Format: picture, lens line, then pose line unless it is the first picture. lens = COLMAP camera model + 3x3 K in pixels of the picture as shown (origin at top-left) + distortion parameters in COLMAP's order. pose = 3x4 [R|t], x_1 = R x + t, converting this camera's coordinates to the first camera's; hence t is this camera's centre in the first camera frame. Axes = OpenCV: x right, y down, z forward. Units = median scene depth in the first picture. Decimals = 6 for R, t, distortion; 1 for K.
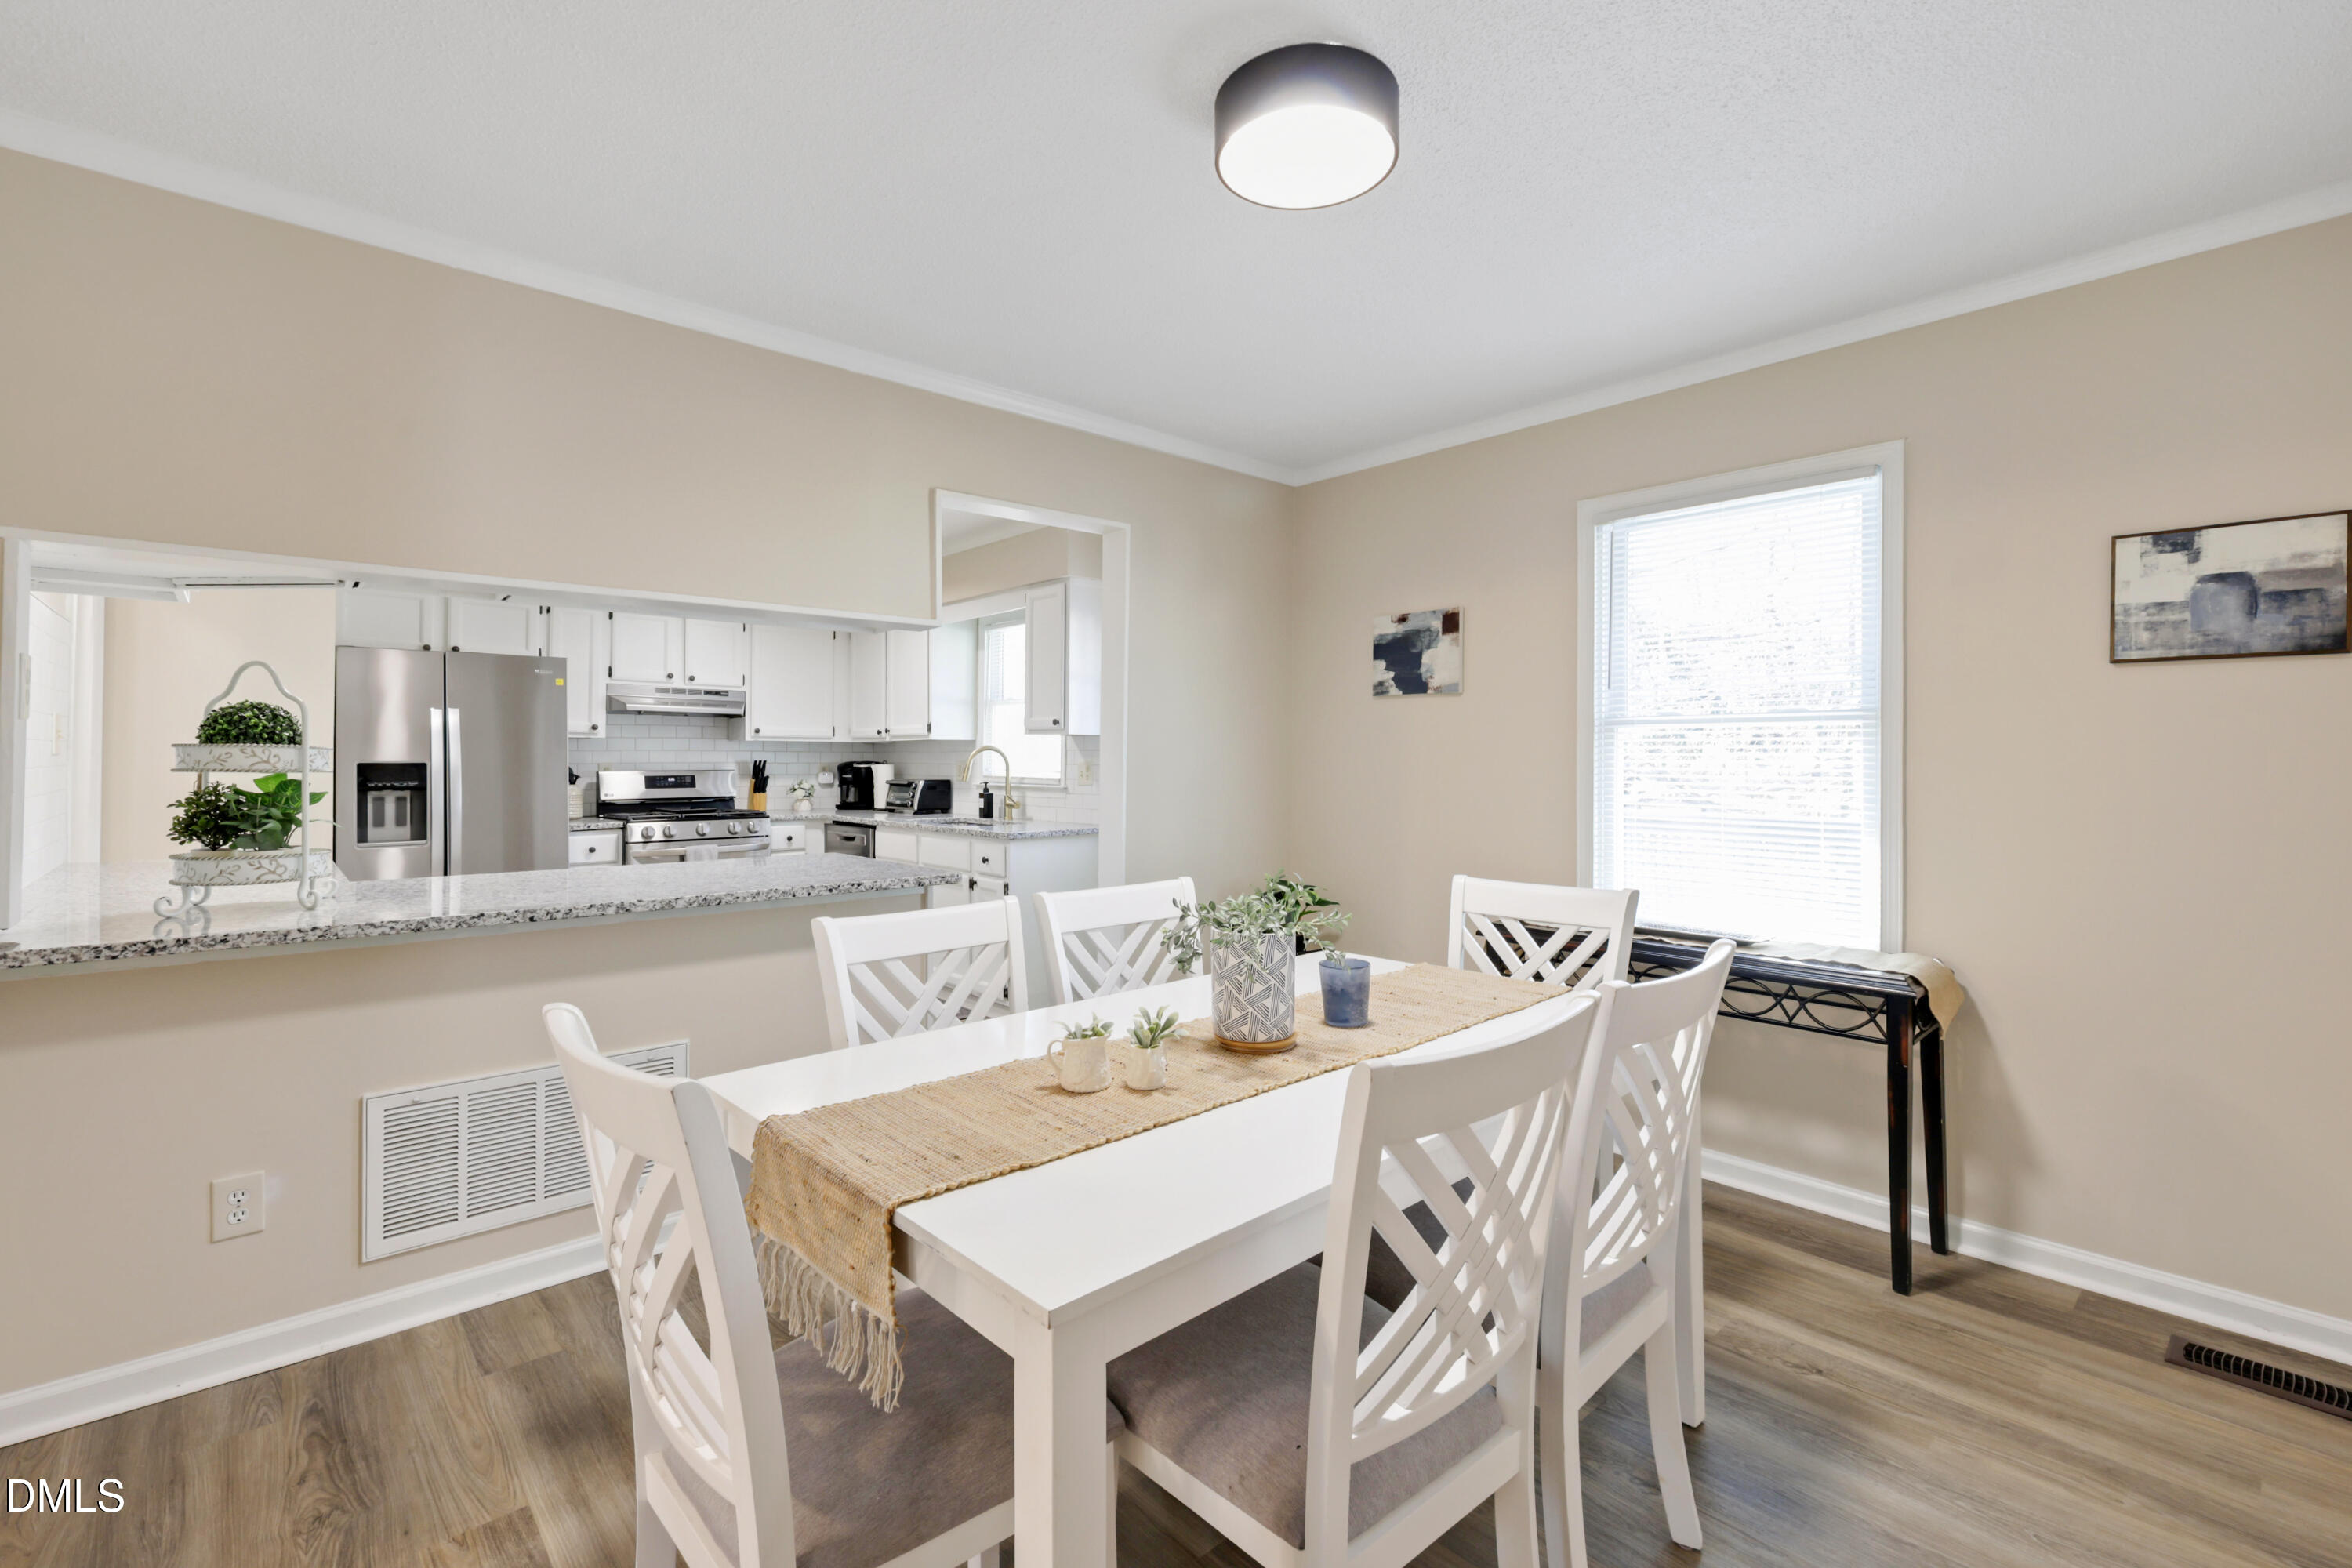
lens RADIAL K [[1035.3, 0, 1207.9], [0, 1035.3, 745.8], [0, 0, 1]] dist [-0.001310, -0.000142]
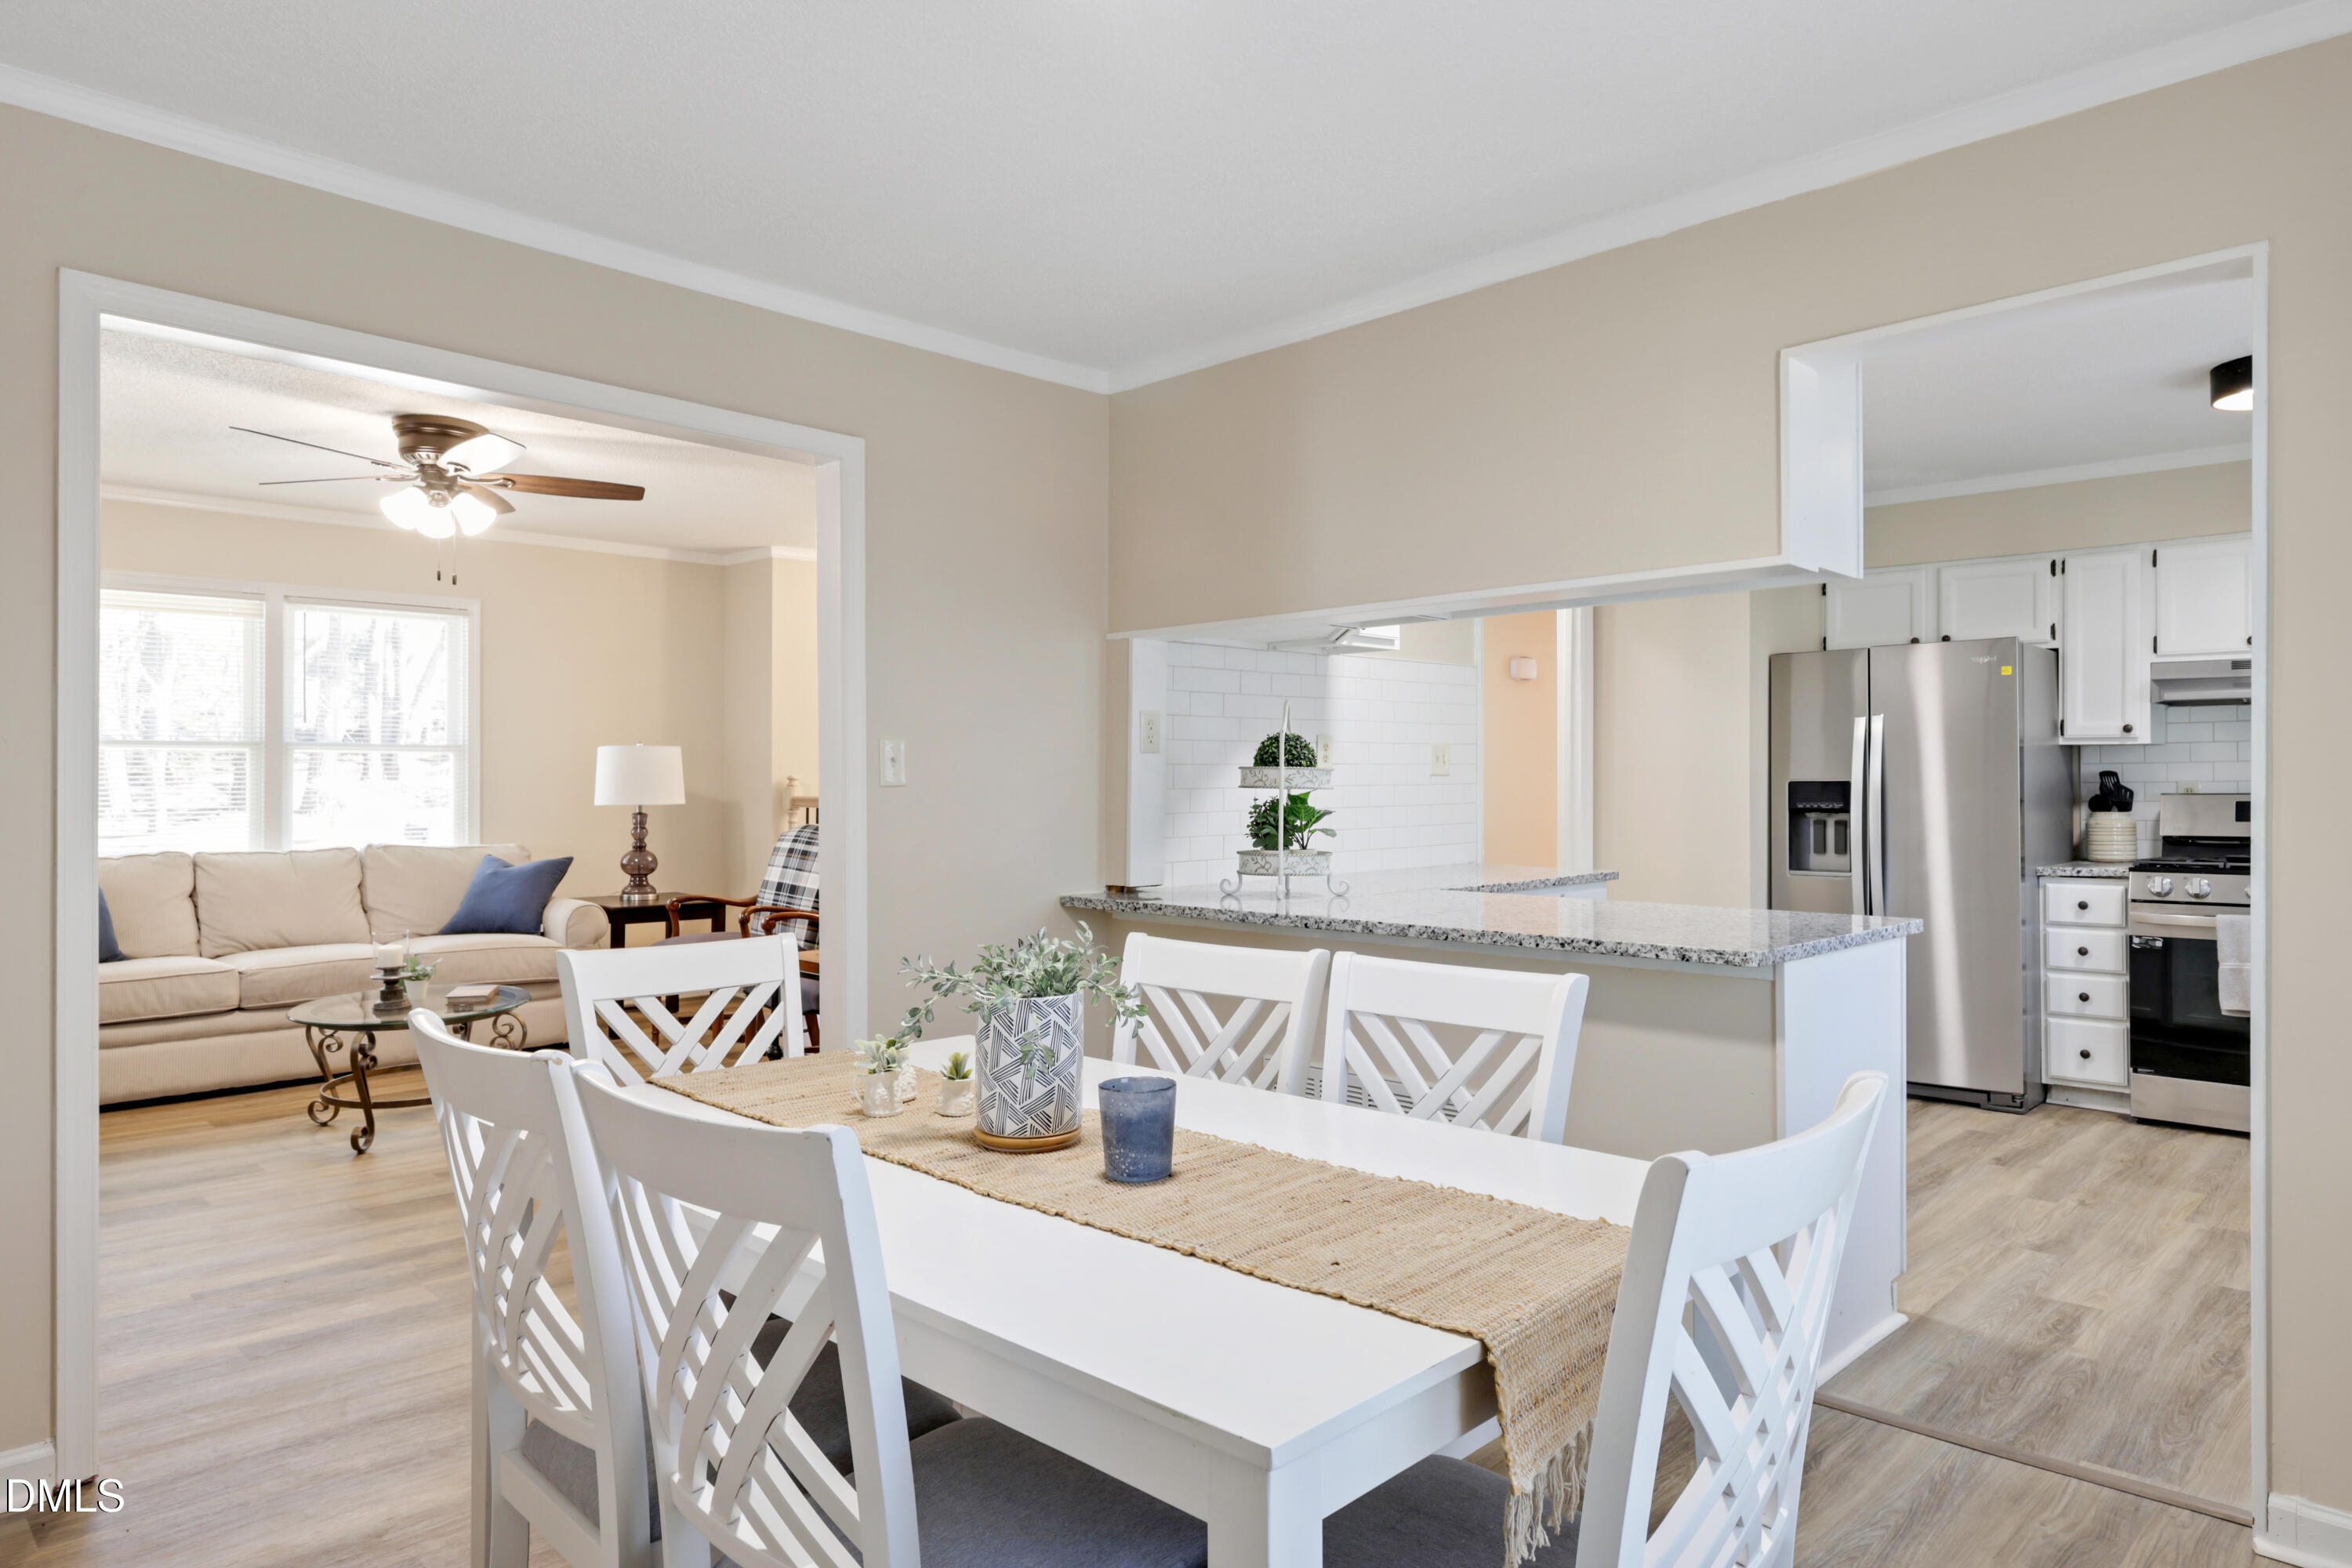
lens RADIAL K [[1473.0, 0, 1183.3], [0, 1473.0, 771.2], [0, 0, 1]] dist [0.008060, 0.002775]
pose [[0.036397, -0.010089, -0.999286, 0.341603], [0.018458, 0.999785, -0.009421, 0.007419], [0.999167, -0.018102, 0.036575, 0.318494]]
